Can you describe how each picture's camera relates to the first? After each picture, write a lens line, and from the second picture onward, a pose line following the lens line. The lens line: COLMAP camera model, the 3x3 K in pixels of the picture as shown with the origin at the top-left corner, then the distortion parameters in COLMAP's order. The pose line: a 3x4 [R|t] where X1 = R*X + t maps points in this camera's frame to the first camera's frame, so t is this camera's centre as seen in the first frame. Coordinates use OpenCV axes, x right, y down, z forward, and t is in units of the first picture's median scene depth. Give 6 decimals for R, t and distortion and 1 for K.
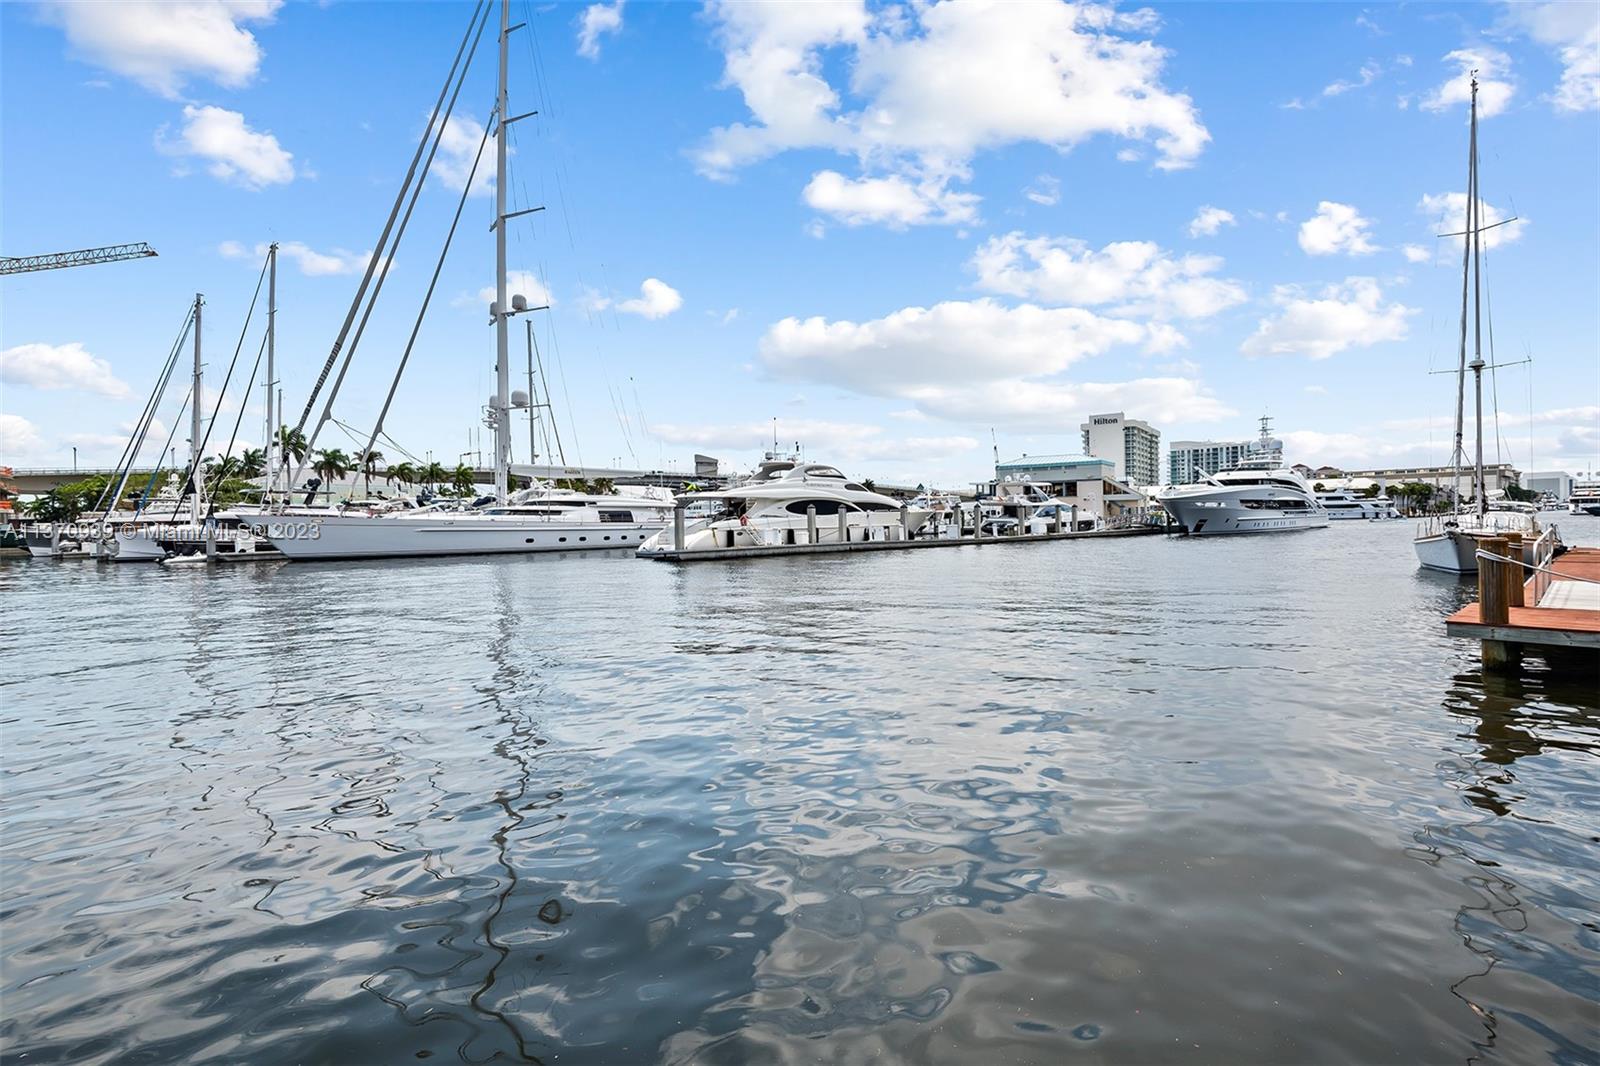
lens RADIAL K [[772.1, 0, 791.9], [0, 772.1, 527.0], [0, 0, 1]] dist [0.010528, -0.000050]
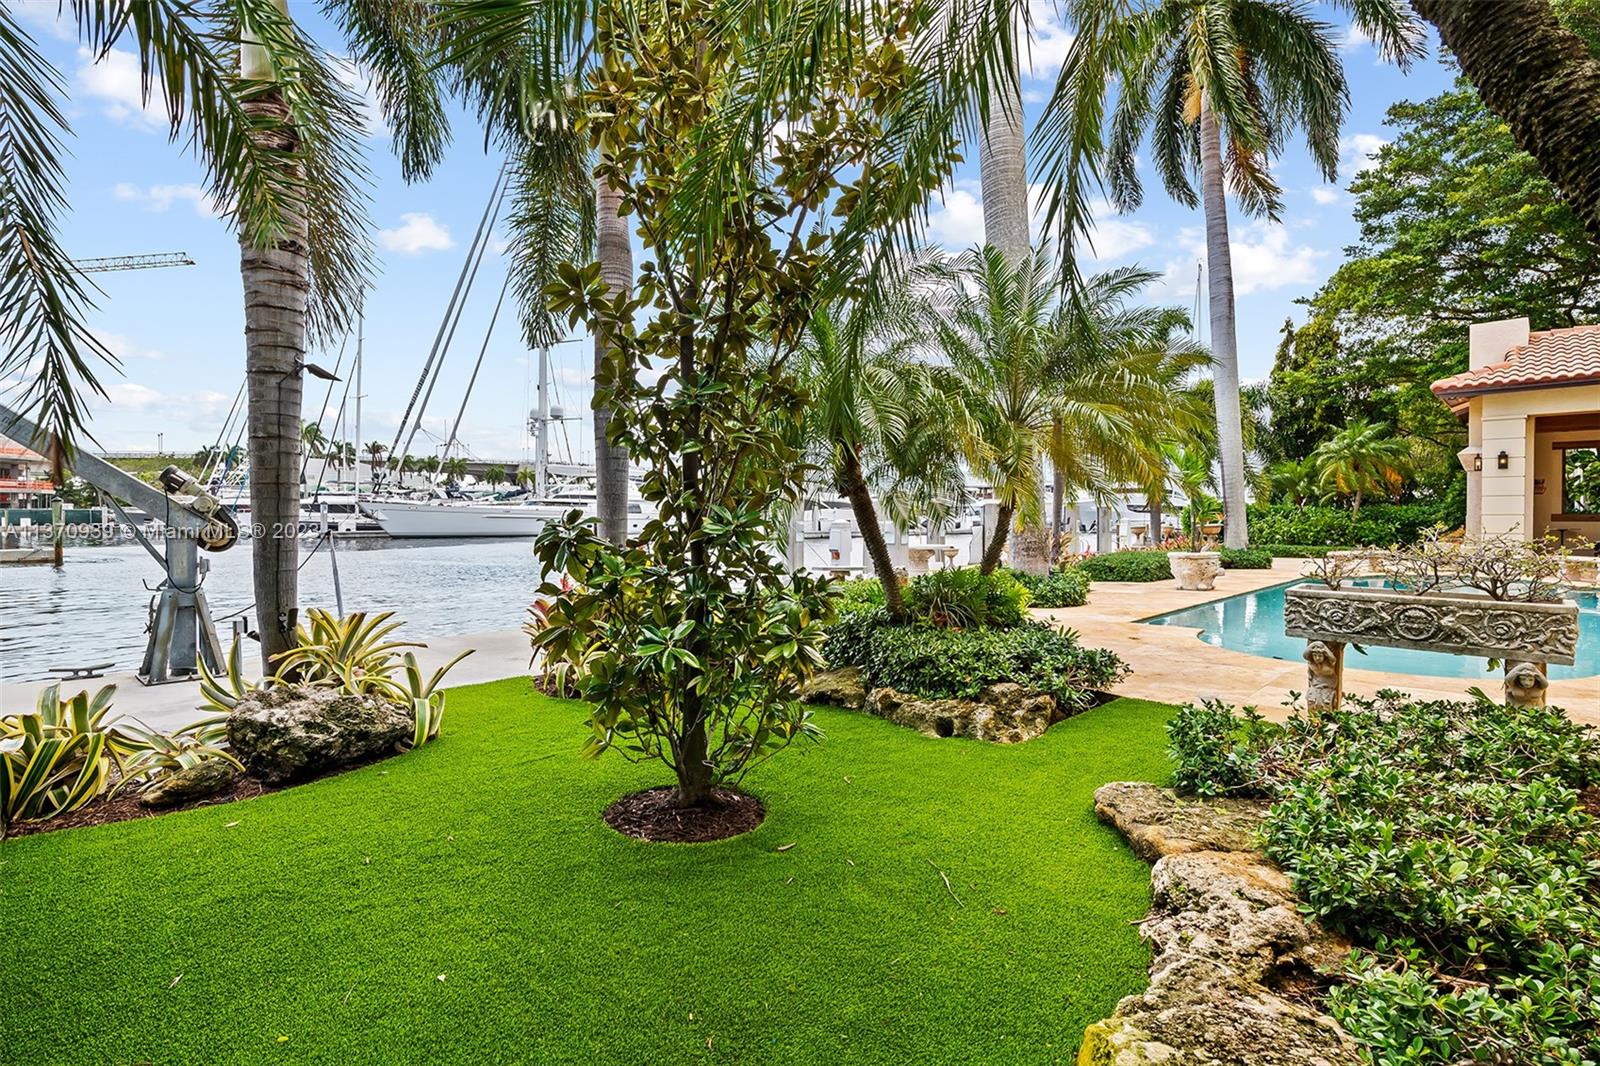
lens RADIAL K [[772.2, 0, 797.2], [0, 772.2, 531.4], [0, 0, 1]] dist [0.001031, -0.012174]
pose [[0.997563, 0.017976, 0.067416, -0.045043], [-0.018791, 0.999758, 0.011468, 0.003859], [-0.067194, -0.012707, 0.997659, -0.261978]]
